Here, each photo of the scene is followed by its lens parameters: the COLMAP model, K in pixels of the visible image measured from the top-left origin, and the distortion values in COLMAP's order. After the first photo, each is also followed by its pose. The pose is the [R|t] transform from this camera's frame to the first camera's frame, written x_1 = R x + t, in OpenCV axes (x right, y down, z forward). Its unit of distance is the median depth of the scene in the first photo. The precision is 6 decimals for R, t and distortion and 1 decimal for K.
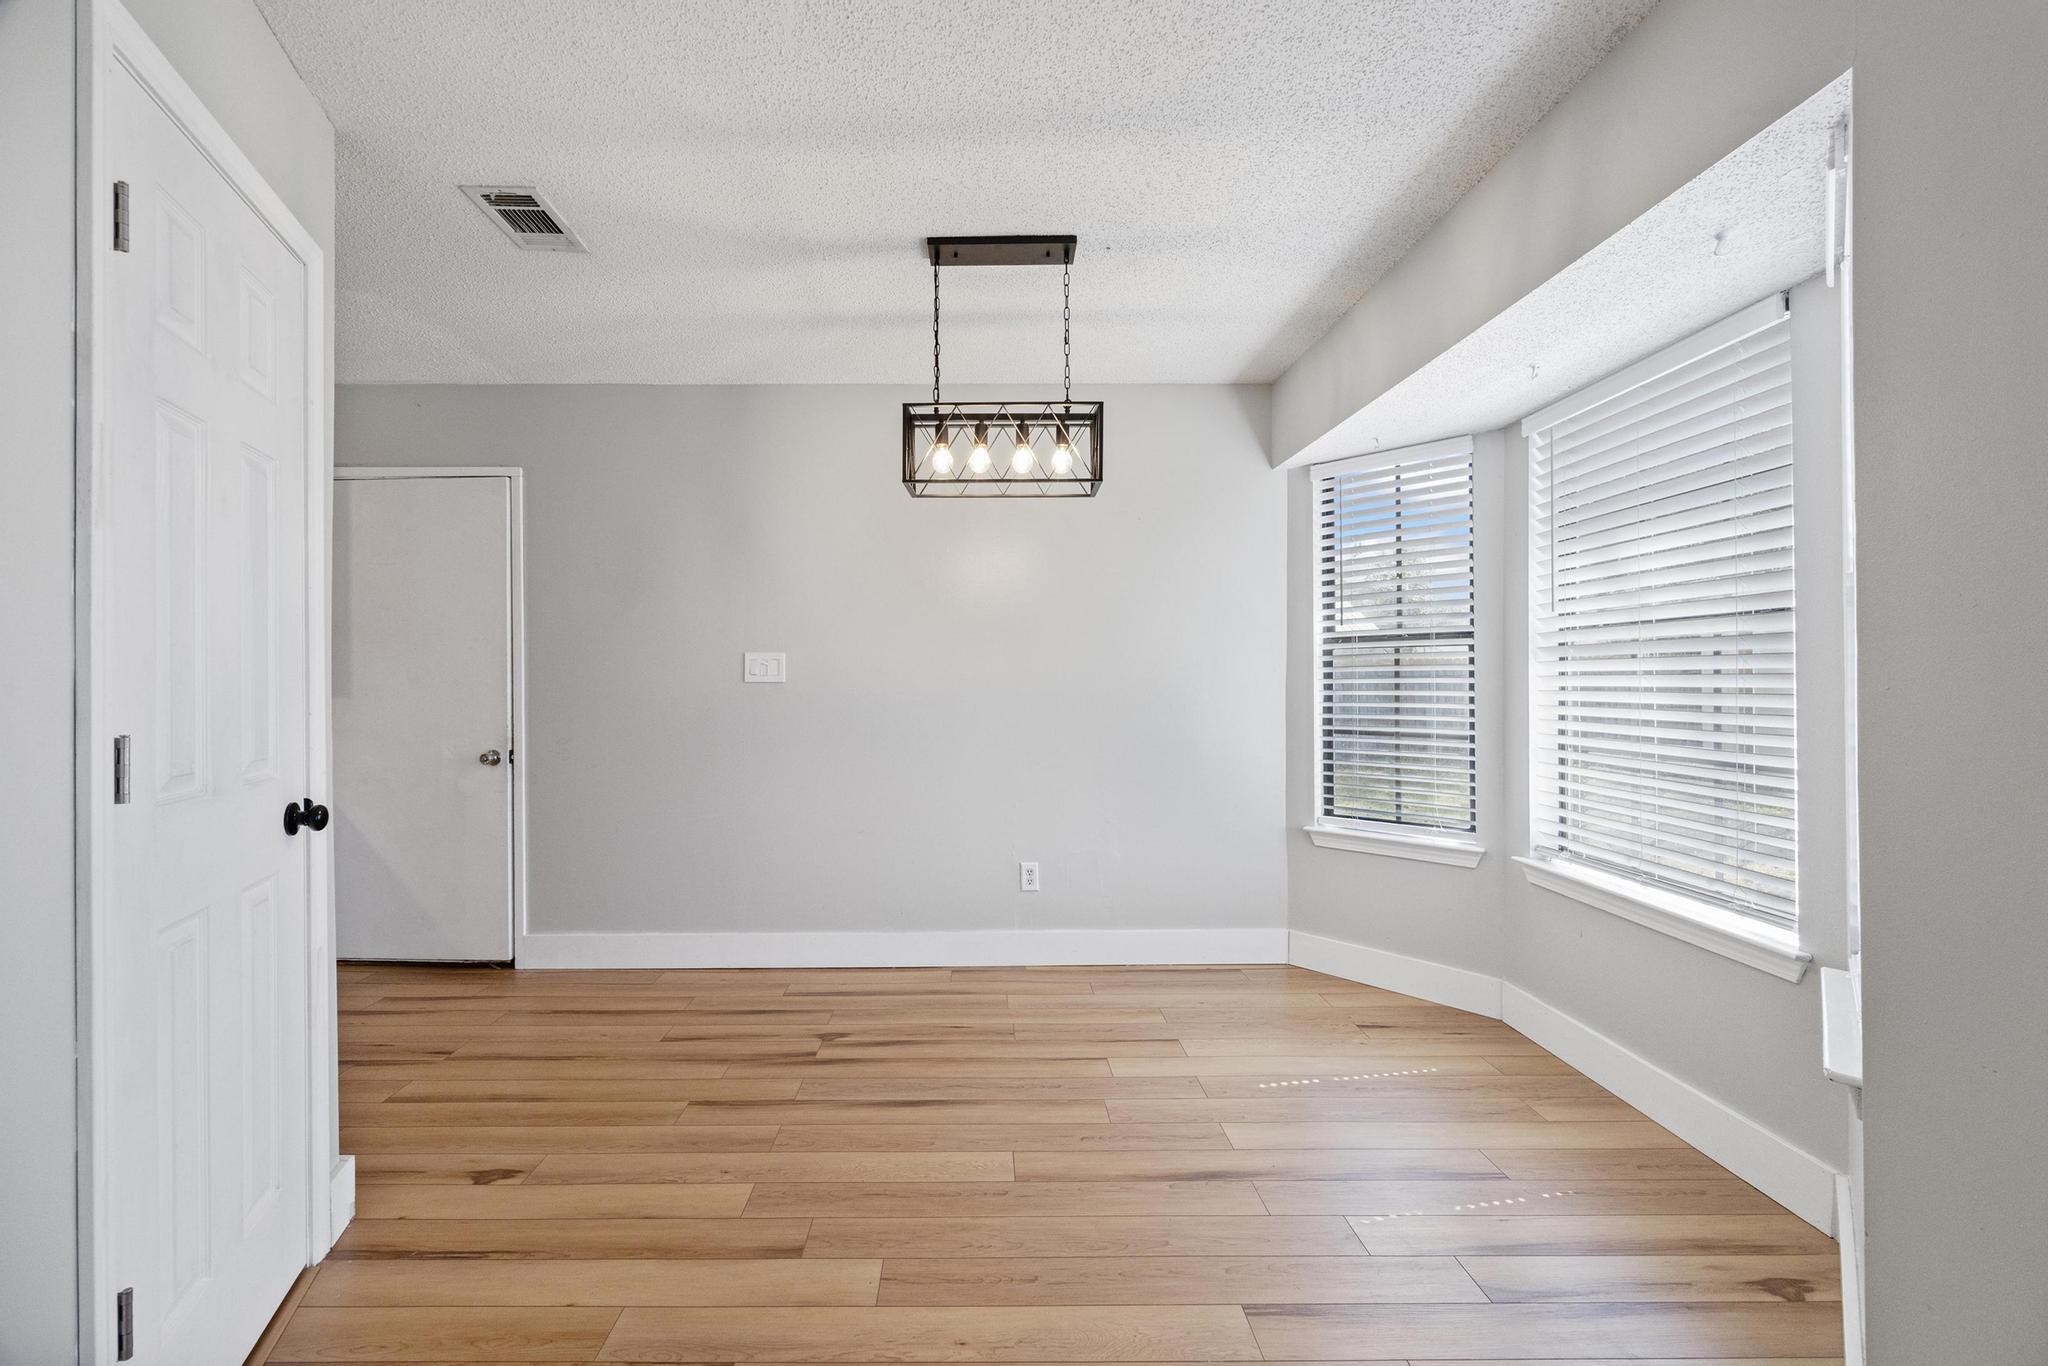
lens RADIAL K [[812.6, 0, 956.1], [0, 812.6, 667.0], [0, 0, 1]] dist [0.000443, -0.000171]
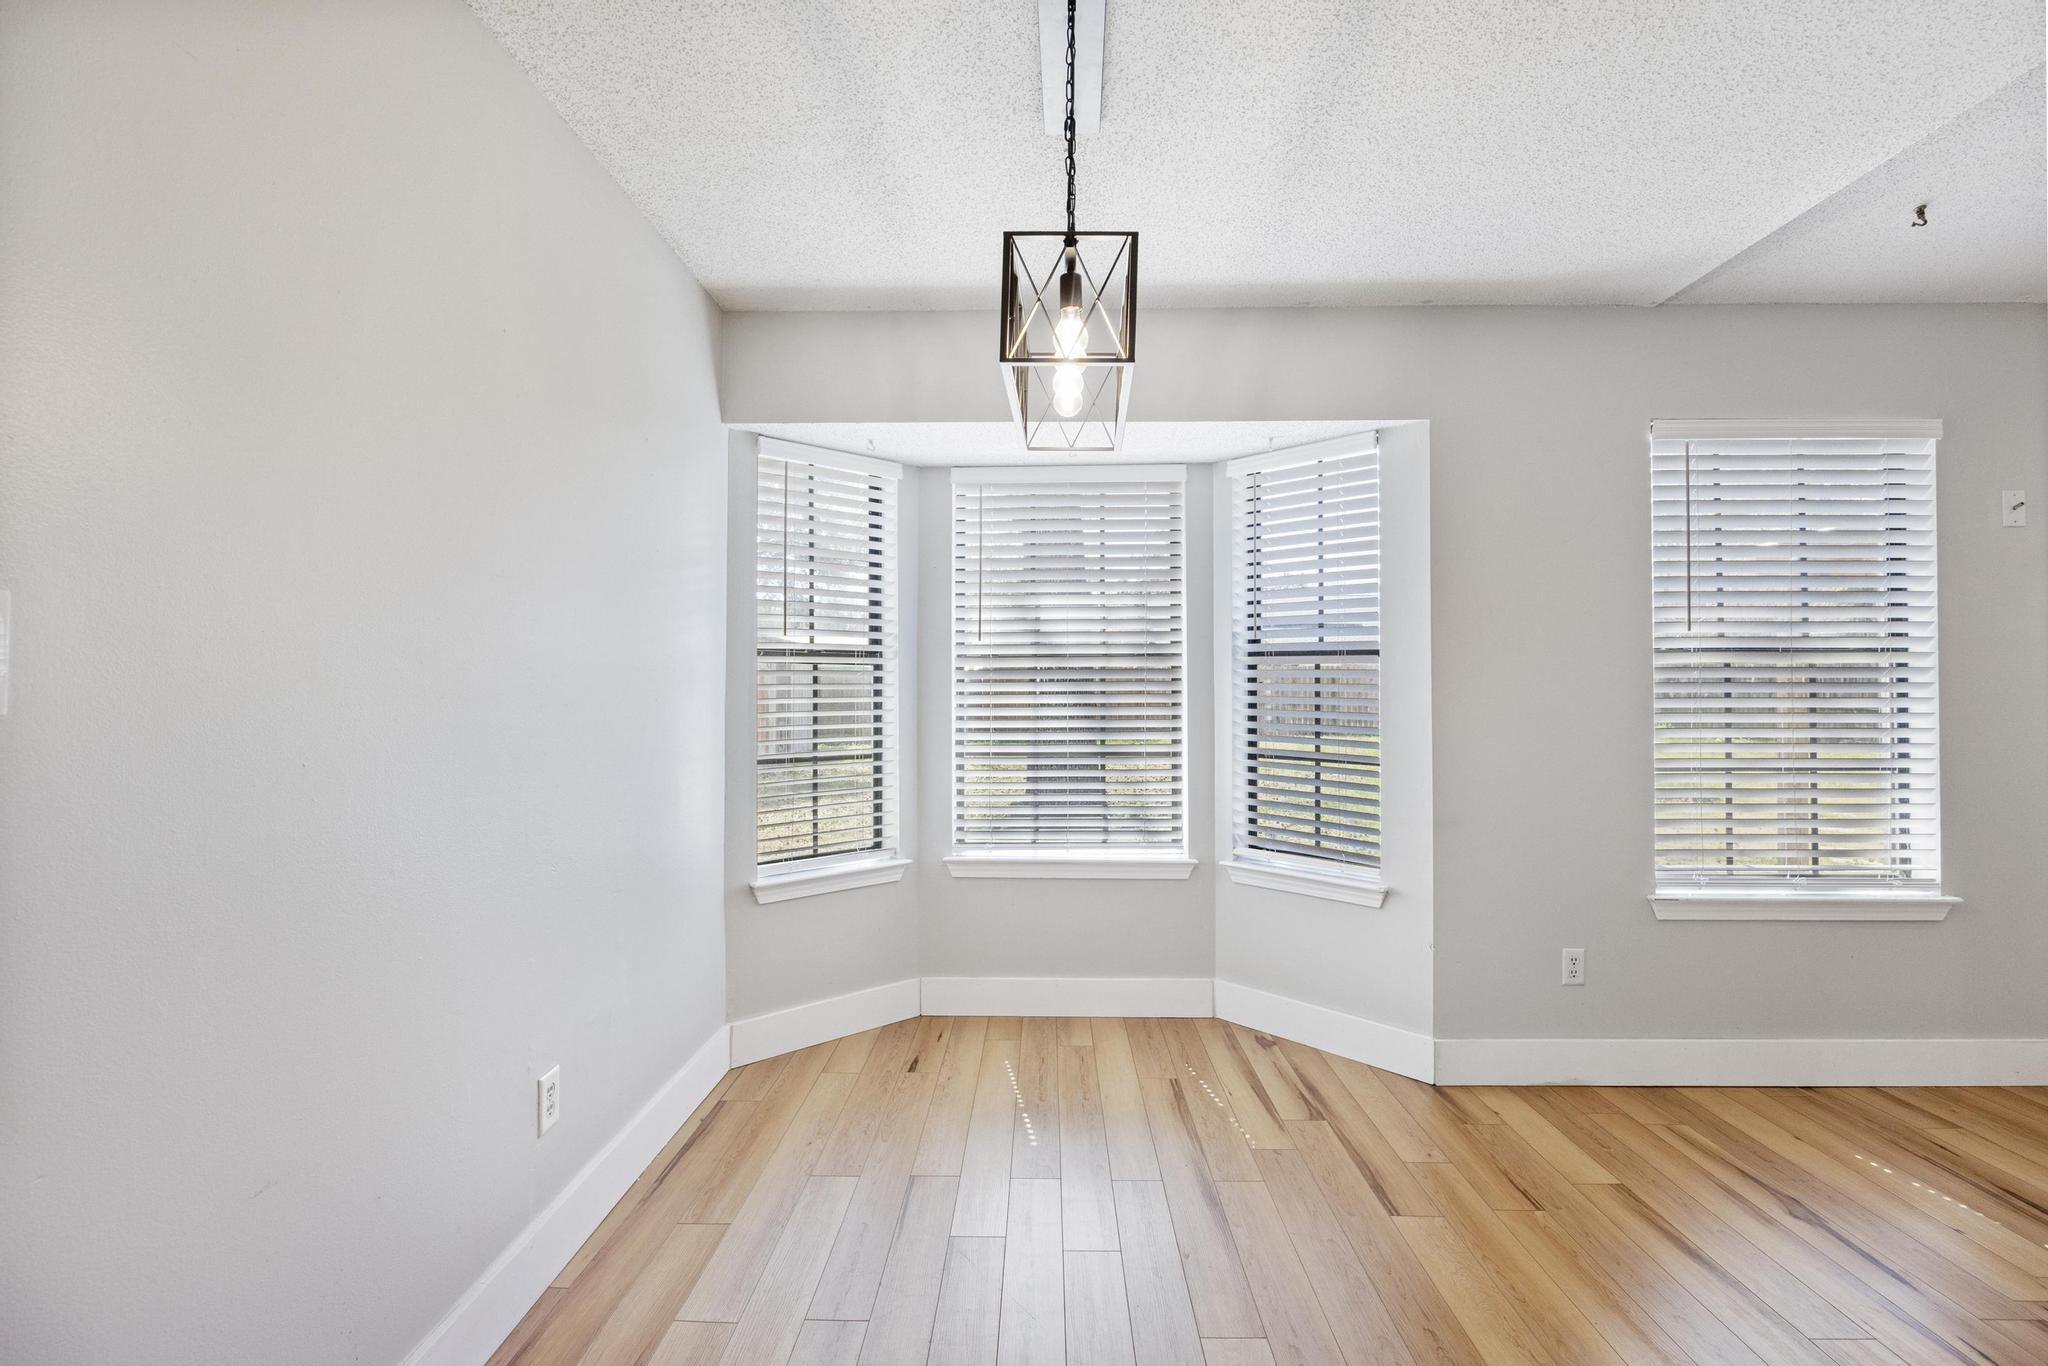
lens RADIAL K [[973.8, 0, 1029.0], [0, 973.8, 672.5], [0, 0, 1]] dist [0.015404, 0.000133]
pose [[-0.004394, 0.017926, 0.999830, -0.591911], [-0.010482, 0.999784, -0.017971, 0.002600], [-0.999935, -0.010559, -0.004205, 0.814282]]
